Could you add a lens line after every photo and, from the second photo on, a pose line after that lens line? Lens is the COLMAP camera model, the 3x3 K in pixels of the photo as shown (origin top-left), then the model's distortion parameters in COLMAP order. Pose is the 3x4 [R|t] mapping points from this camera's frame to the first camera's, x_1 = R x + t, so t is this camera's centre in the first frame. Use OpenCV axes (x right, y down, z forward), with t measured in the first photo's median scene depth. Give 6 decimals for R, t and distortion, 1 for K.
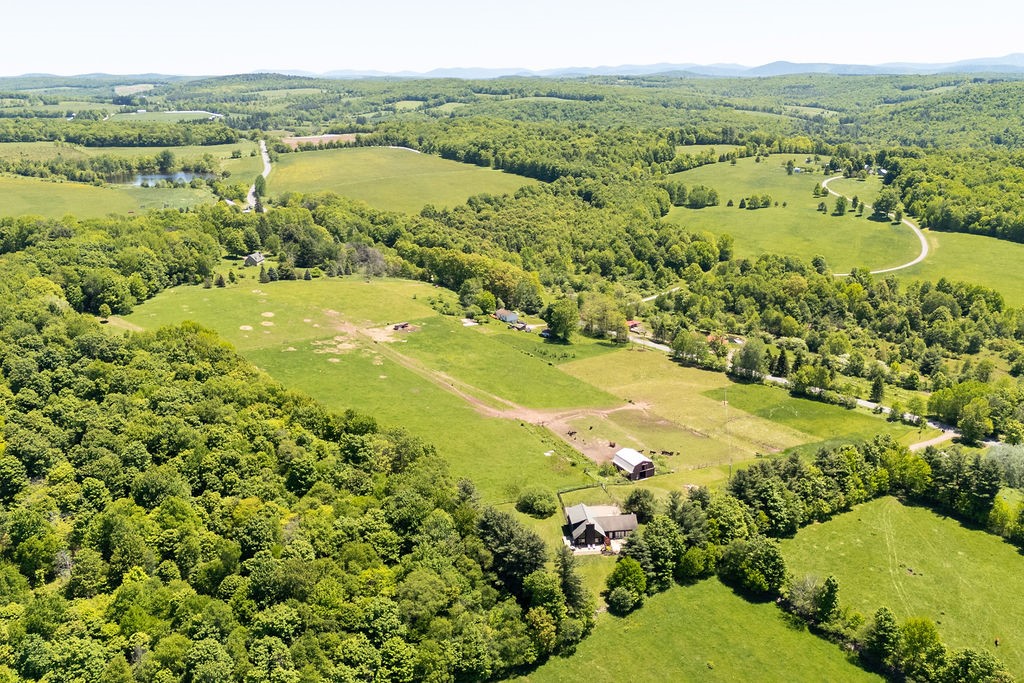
lens RADIAL K [[958.7, 0, 512.0], [0, 958.7, 341.5], [0, 0, 1]] dist [0.063378, -0.028695]
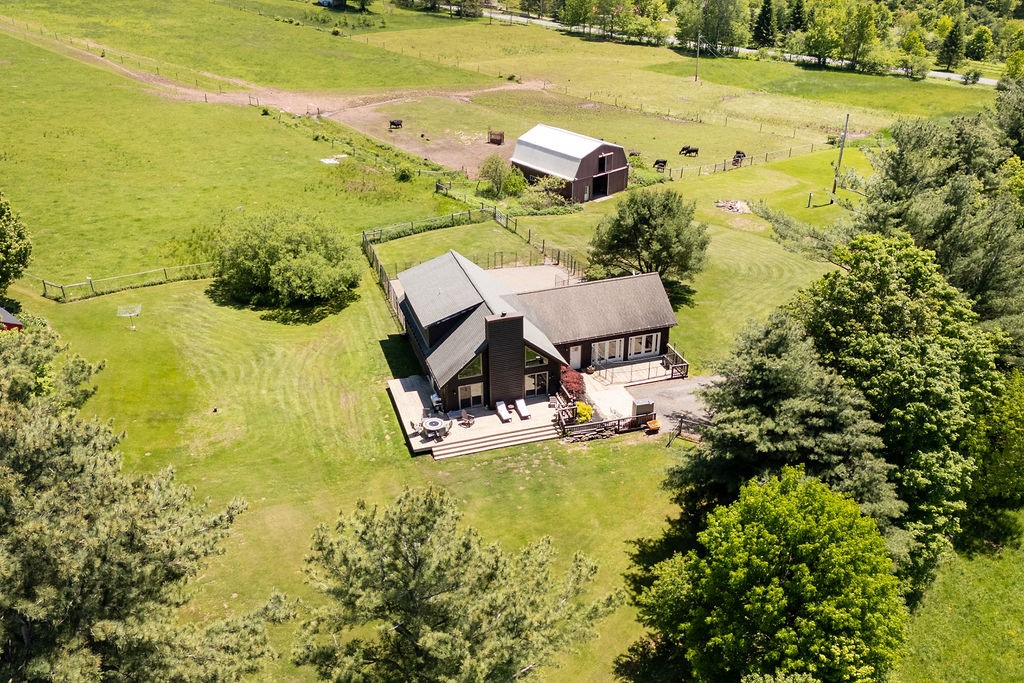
lens RADIAL K [[958.7, 0, 512.0], [0, 958.7, 341.5], [0, 0, 1]] dist [0.063378, -0.028695]
pose [[0.979709, -0.090353, 0.178903, 0.035027], [0.057904, 0.982156, 0.178933, 0.130328], [-0.191878, -0.164943, 0.967459, 0.654502]]
